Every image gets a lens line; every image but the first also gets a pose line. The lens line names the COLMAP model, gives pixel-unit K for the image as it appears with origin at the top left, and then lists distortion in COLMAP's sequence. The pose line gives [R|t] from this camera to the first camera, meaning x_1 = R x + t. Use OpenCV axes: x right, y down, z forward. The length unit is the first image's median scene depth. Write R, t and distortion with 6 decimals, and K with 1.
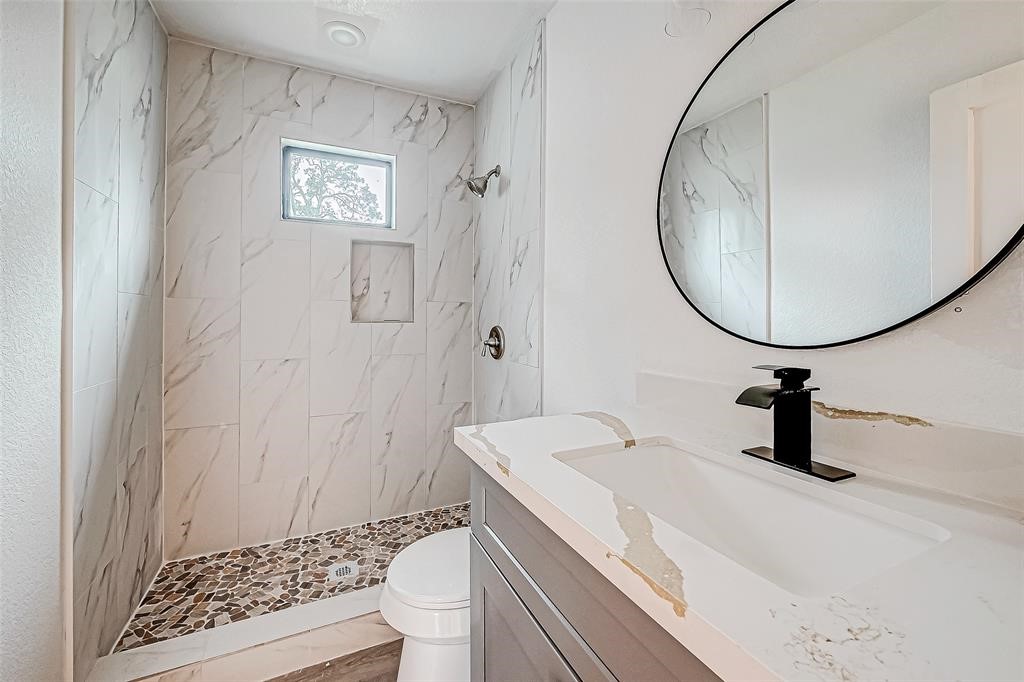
lens RADIAL K [[412.1, 0, 511.6], [0, 412.1, 313.4], [0, 0, 1]] dist [-0.000218, -0.000325]
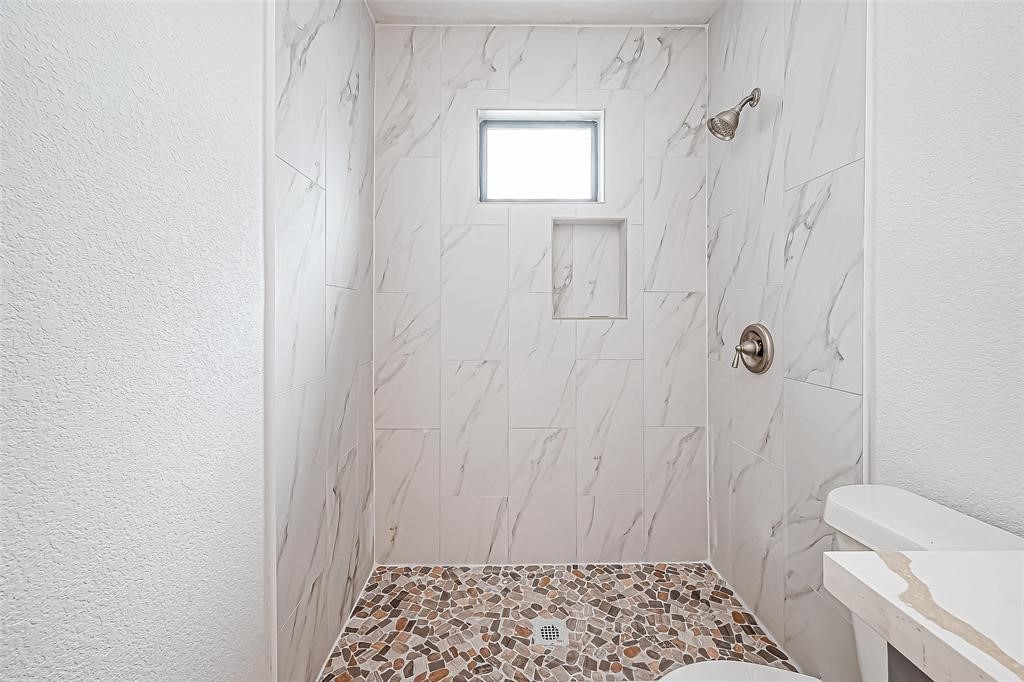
lens RADIAL K [[412.1, 0, 511.6], [0, 412.1, 313.4], [0, 0, 1]] dist [-0.000218, -0.000325]
pose [[0.908275, -0.005053, -0.418342, -0.133640], [0.006509, 0.999977, 0.002053, 0.009784], [0.418322, -0.004588, 0.908287, 0.239663]]
